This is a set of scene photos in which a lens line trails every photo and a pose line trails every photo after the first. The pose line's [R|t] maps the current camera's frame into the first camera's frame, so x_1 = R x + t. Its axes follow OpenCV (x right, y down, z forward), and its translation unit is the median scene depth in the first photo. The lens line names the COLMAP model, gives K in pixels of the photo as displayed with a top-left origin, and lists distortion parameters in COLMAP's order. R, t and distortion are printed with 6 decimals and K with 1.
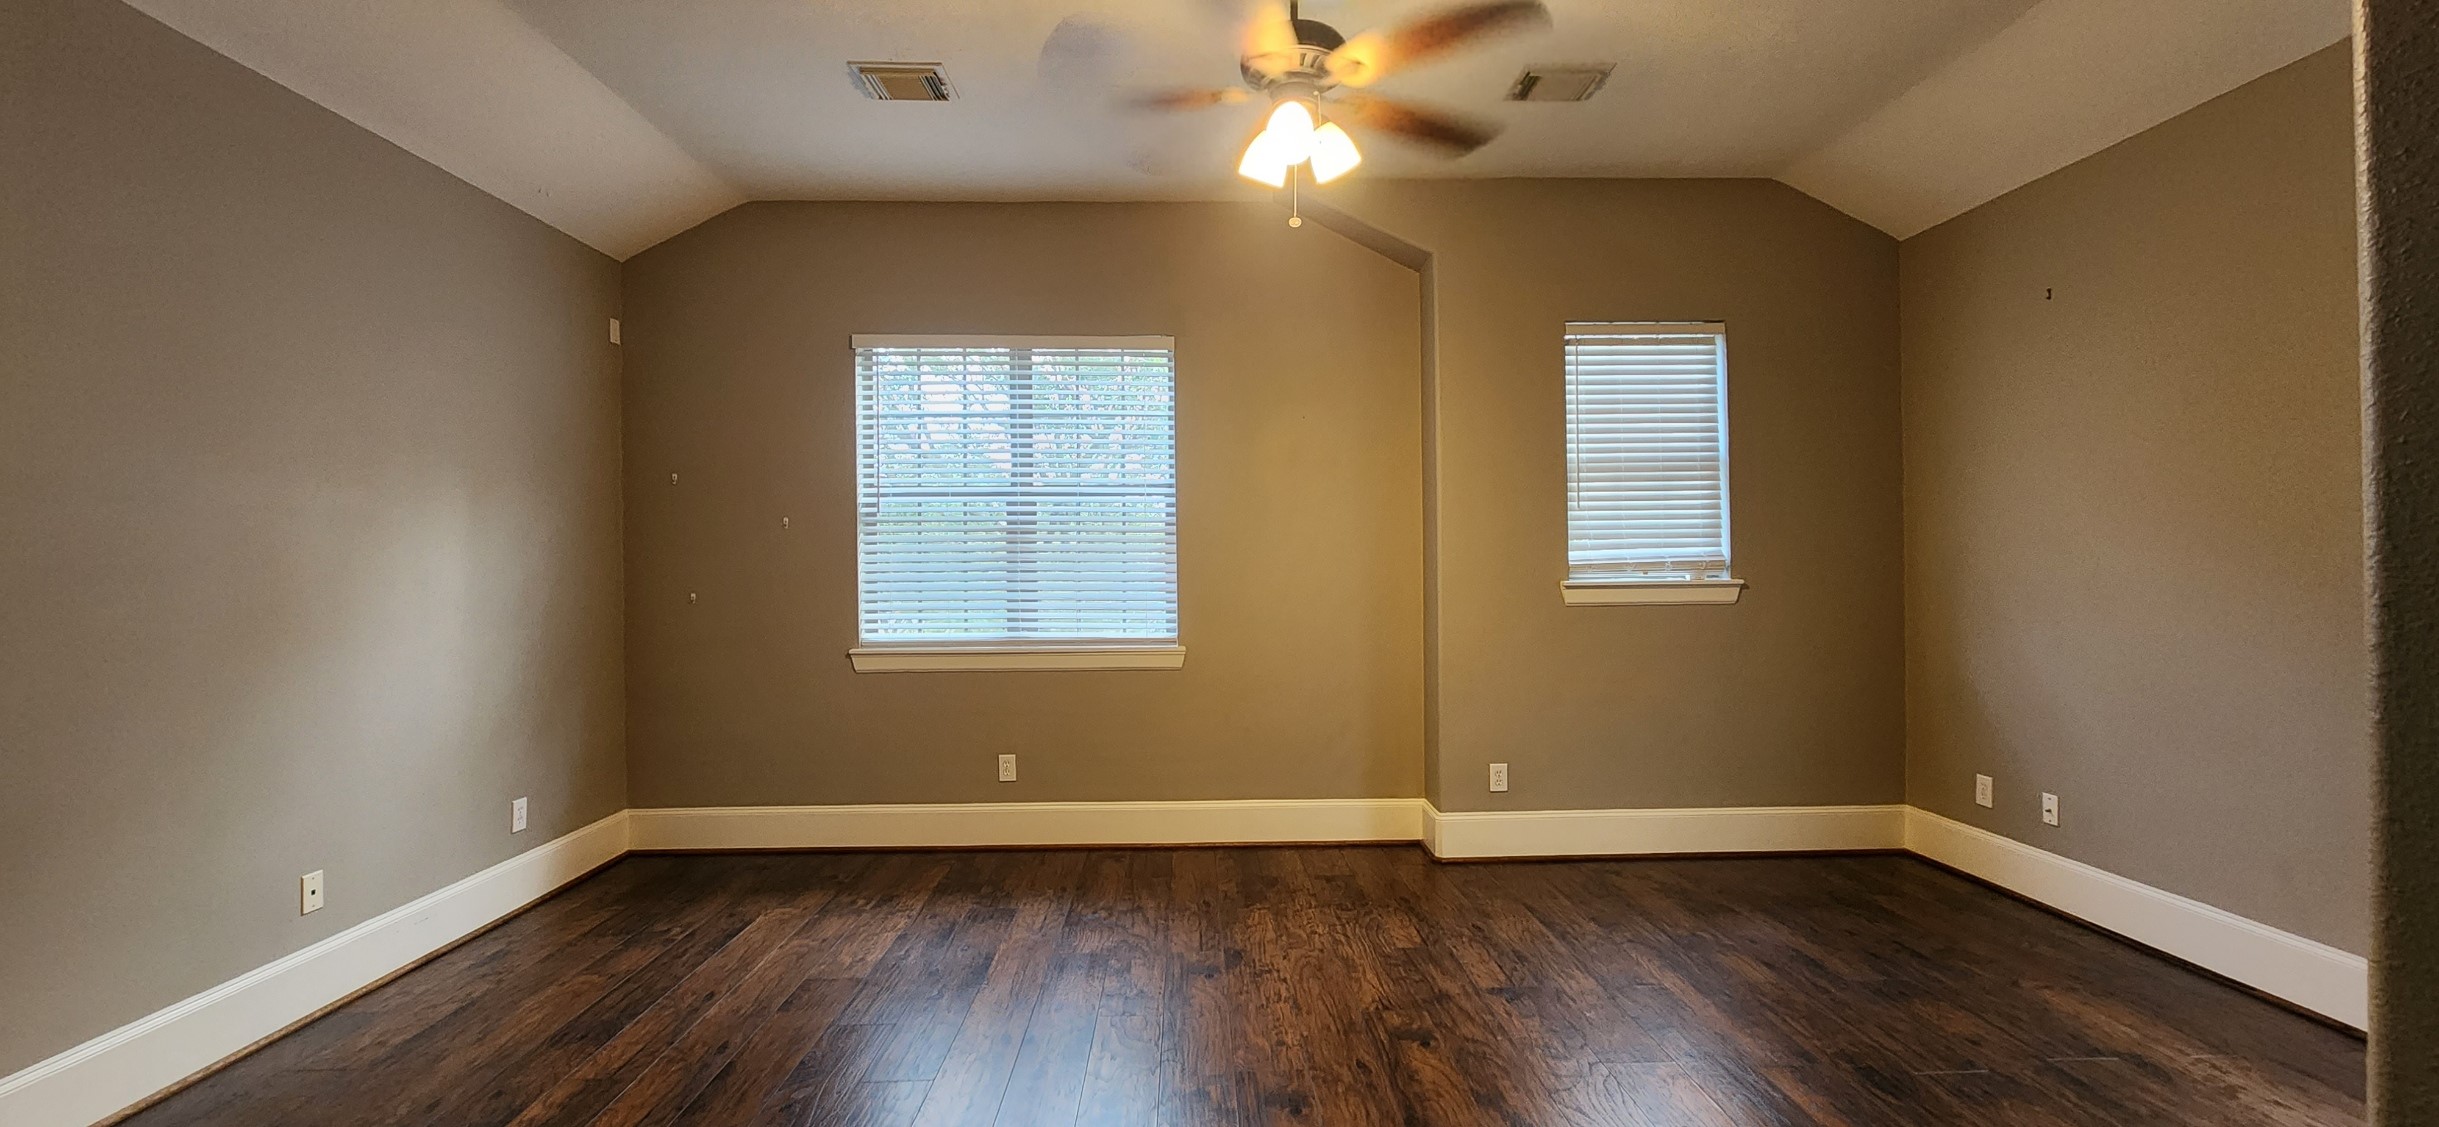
lens RADIAL K [[1005.8, 0, 1219.5], [0, 1005.8, 563.5], [0, 0, 1]] dist [-0.001566, -0.000880]
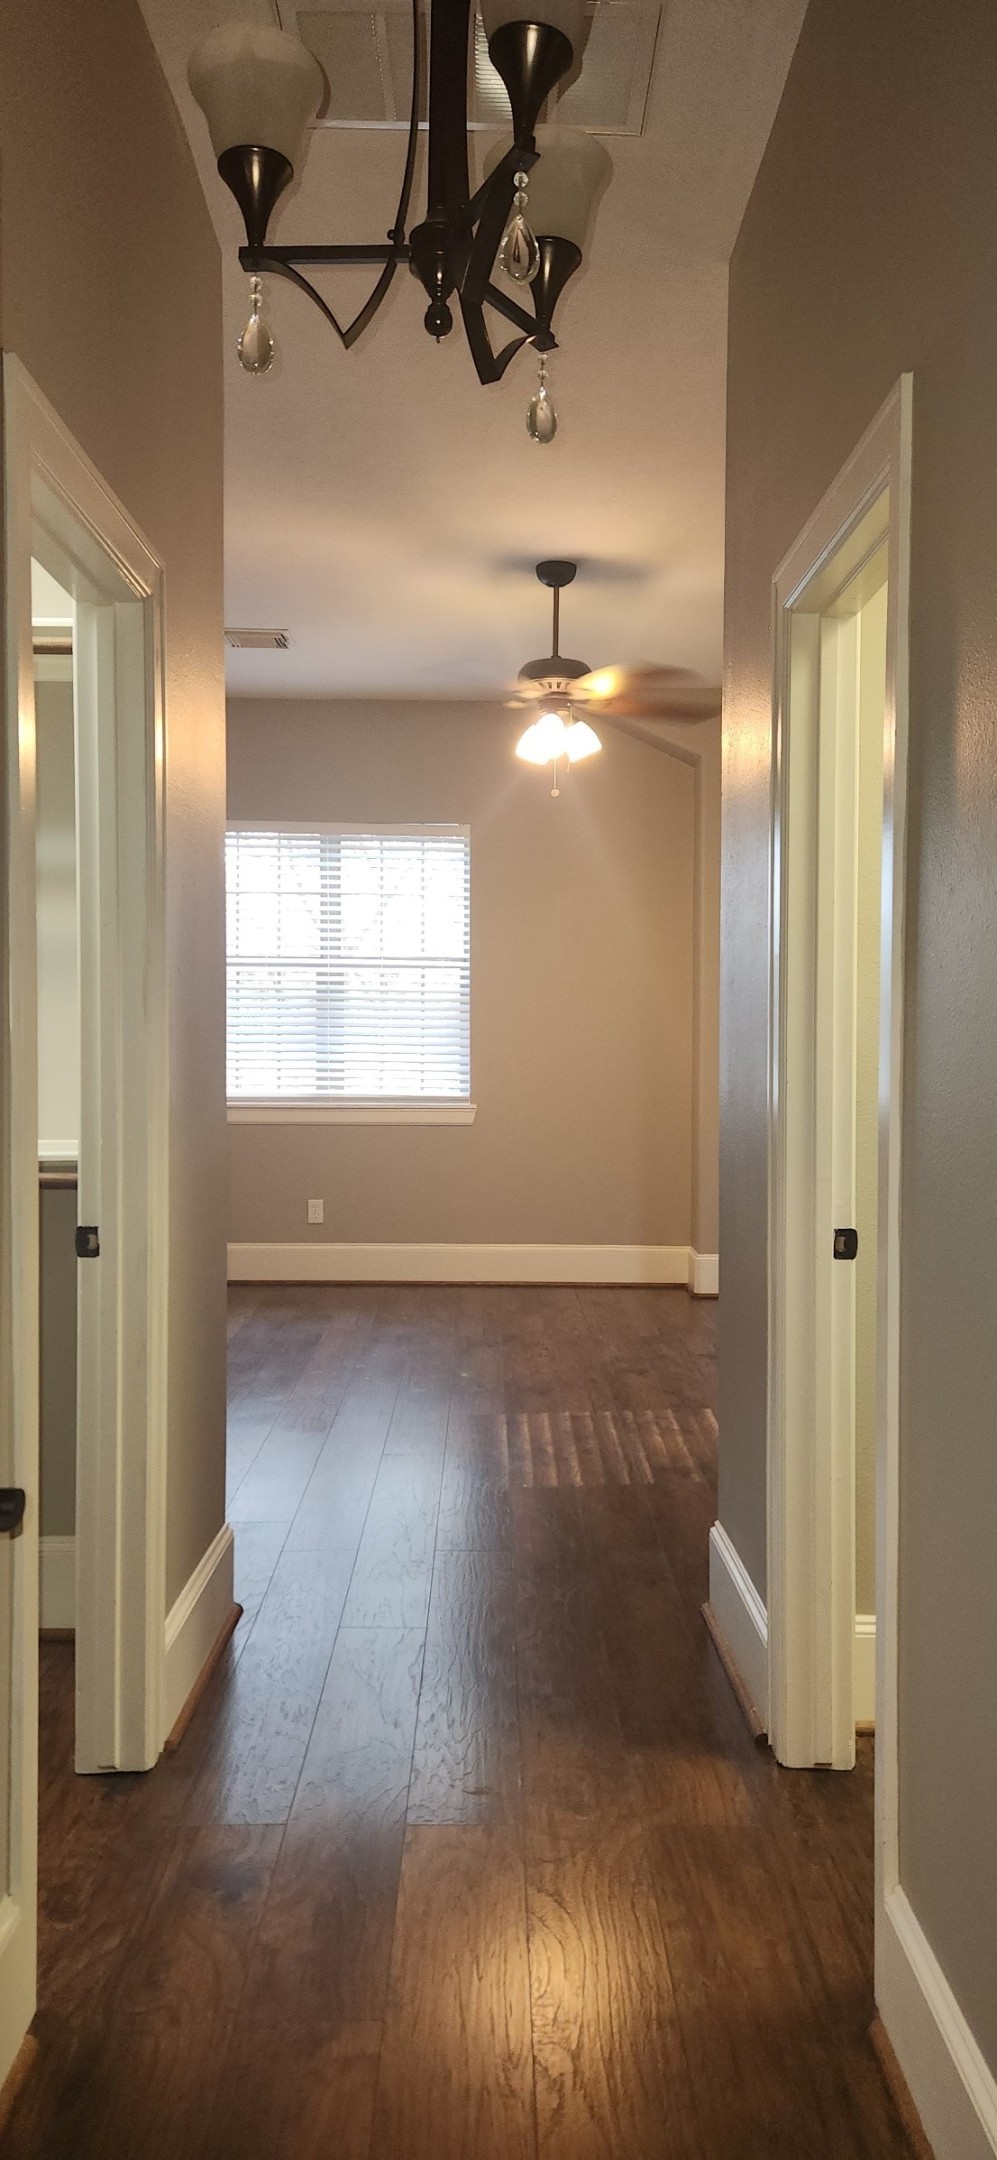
lens RADIAL K [[1458.9, 0, 498.5], [0, 1458.9, 1080.0], [0, 0, 1]] dist [-0.000100, -0.000070]
pose [[0.999635, 0.014194, -0.023005, 0.030157], [-0.013584, 0.999558, 0.026440, 0.013422], [0.023370, -0.026117, 0.999386, -0.682710]]
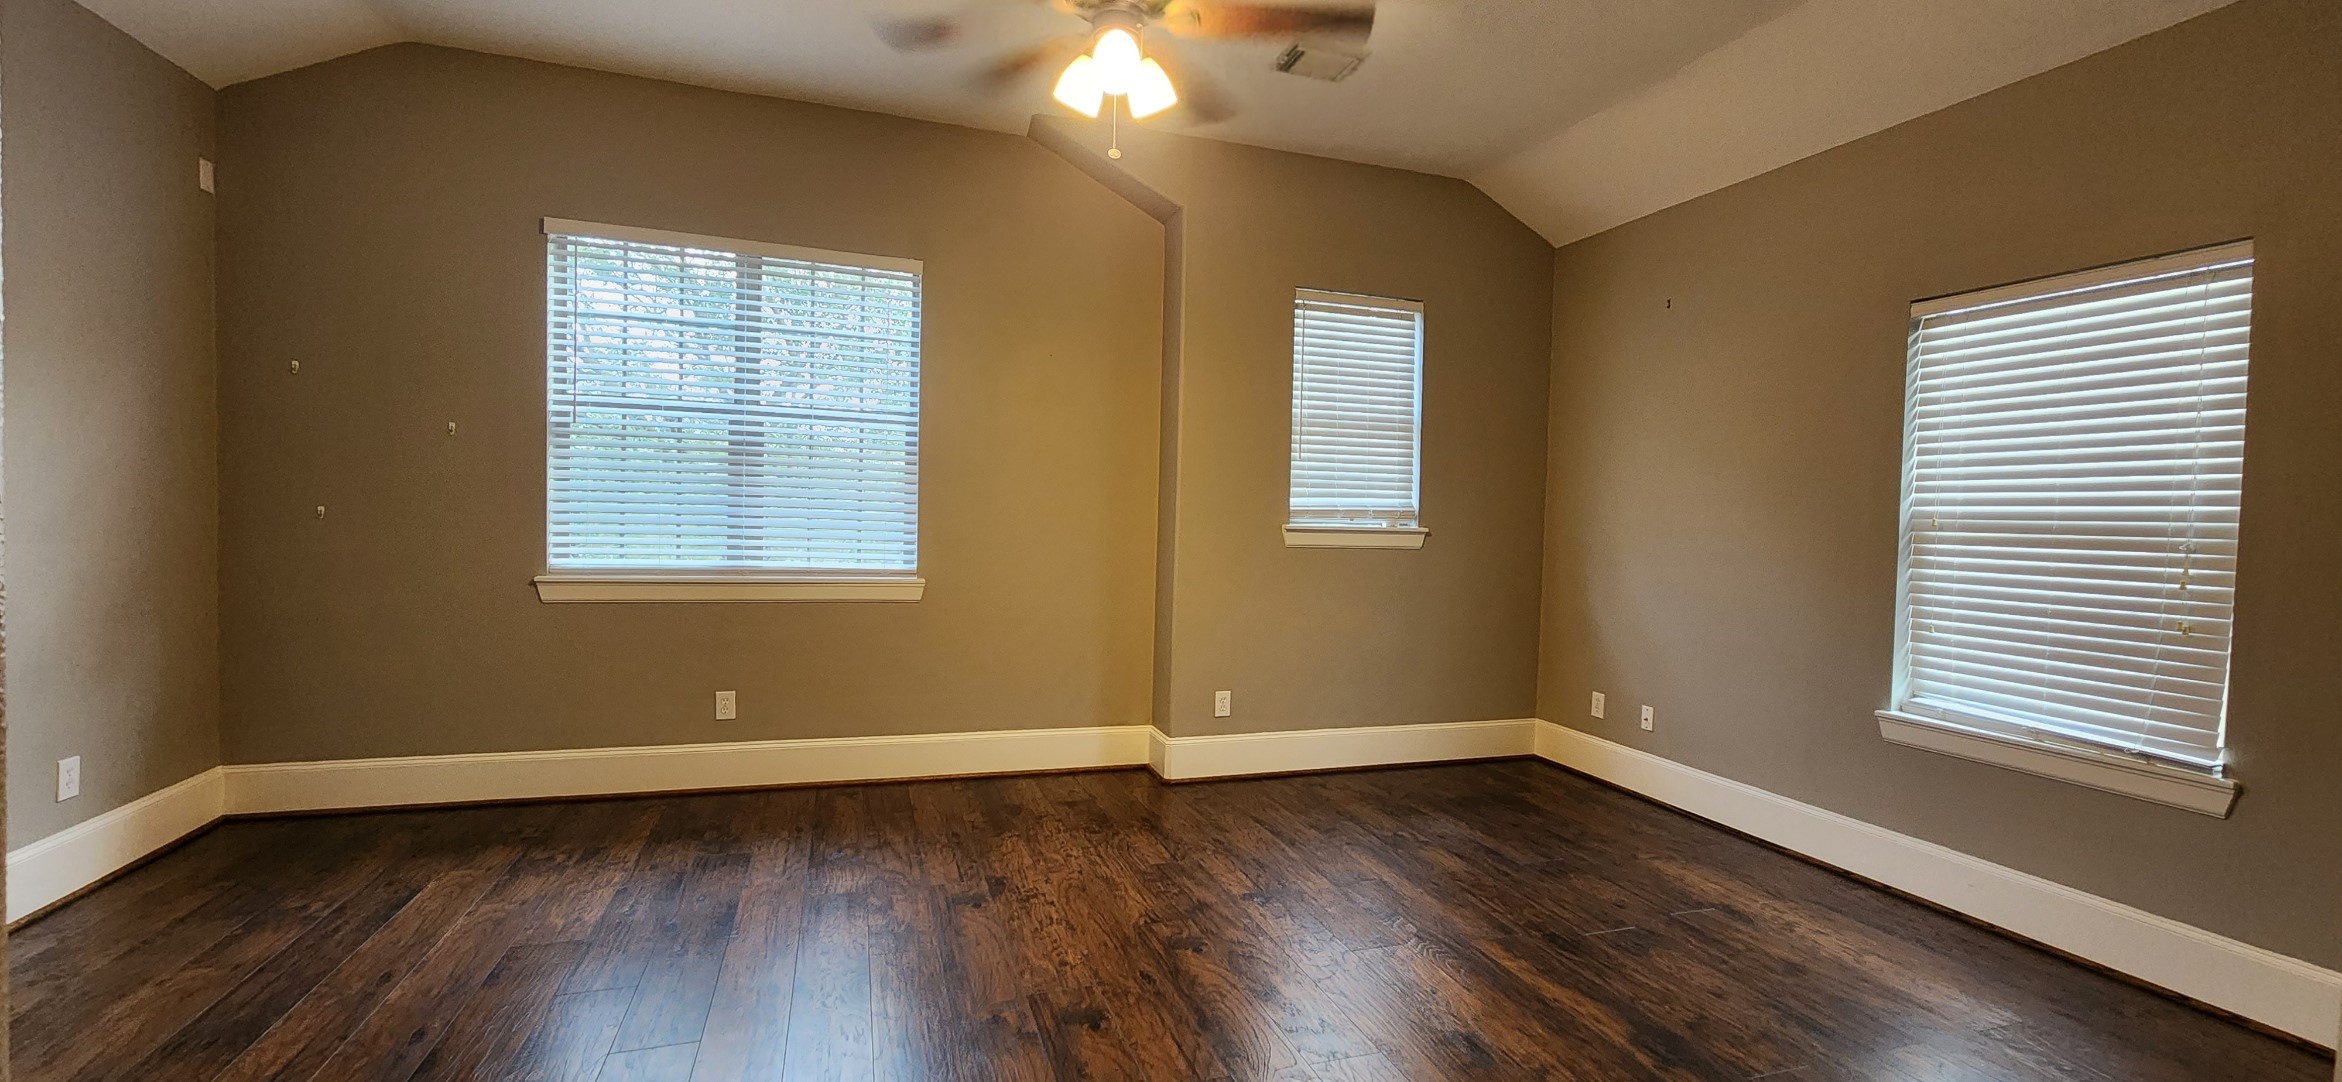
lens RADIAL K [[961.7, 0, 1171.0], [0, 961.7, 541.0], [0, 0, 1]] dist [-0.001742, 0.000143]
pose [[0.955637, 0.026784, 0.293325, -0.090176], [-0.036761, 0.998916, 0.028552, 0.010861], [-0.292243, -0.038068, 0.955586, 0.034020]]
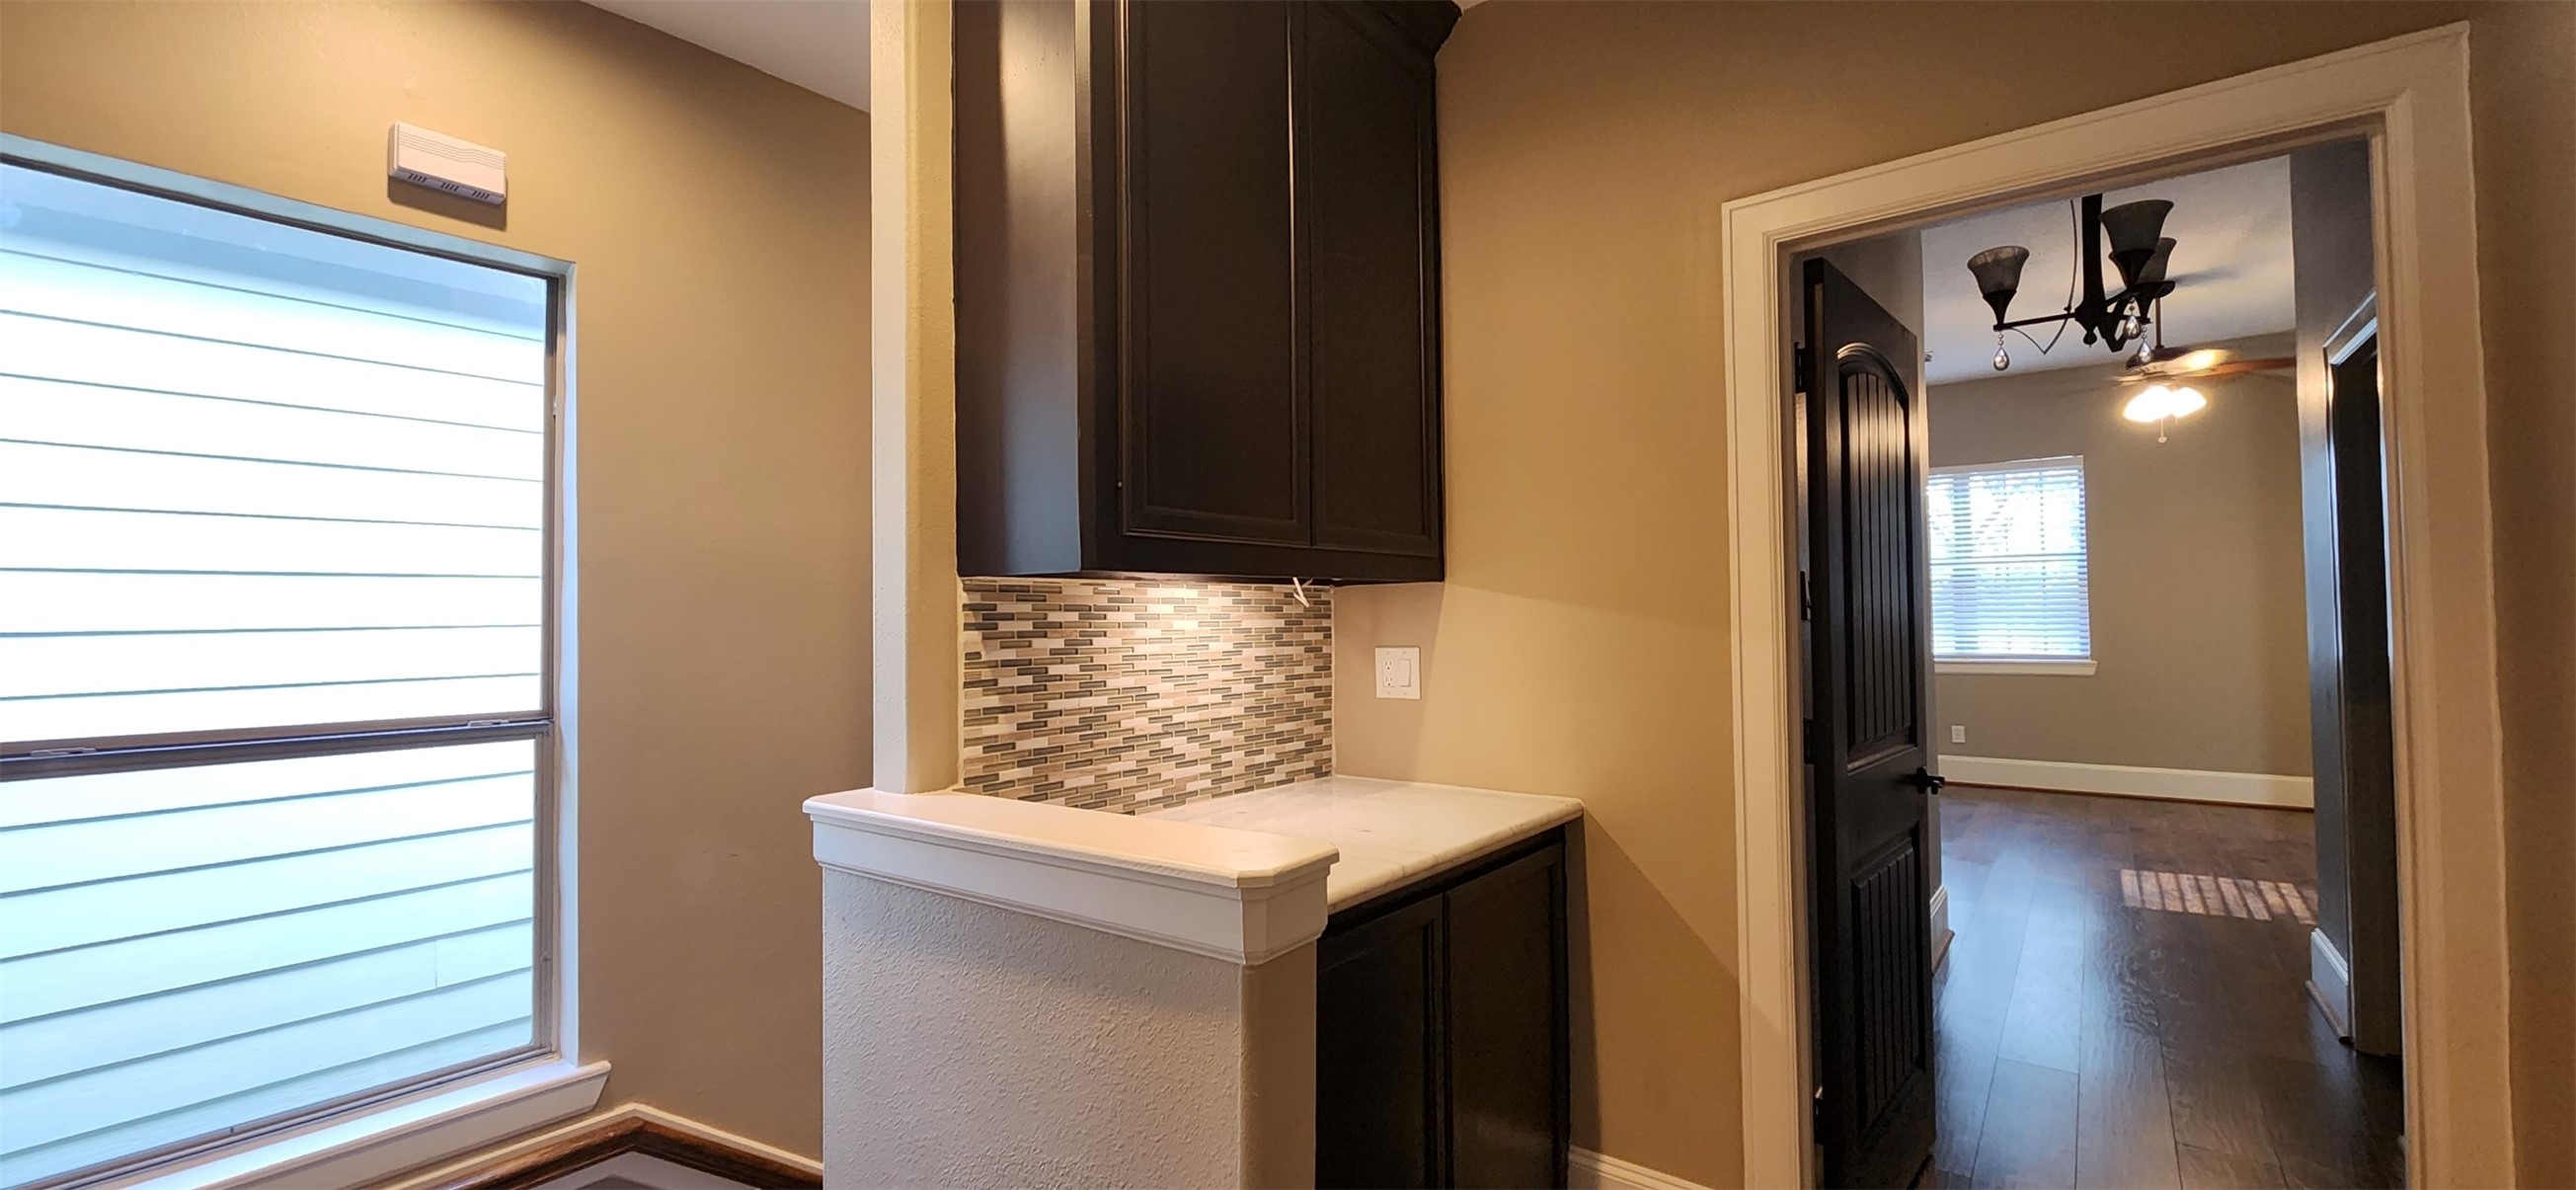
lens RADIAL K [[1053.6, 0, 1288.0], [0, 1053.6, 595.0], [0, 0, 1]] dist [0.000896, 0.000201]
pose [[0.775079, -0.013784, -0.631715, 0.029639], [0.005295, 0.999869, -0.015321, 0.001047], [0.631843, 0.008530, 0.775050, -1.099779]]
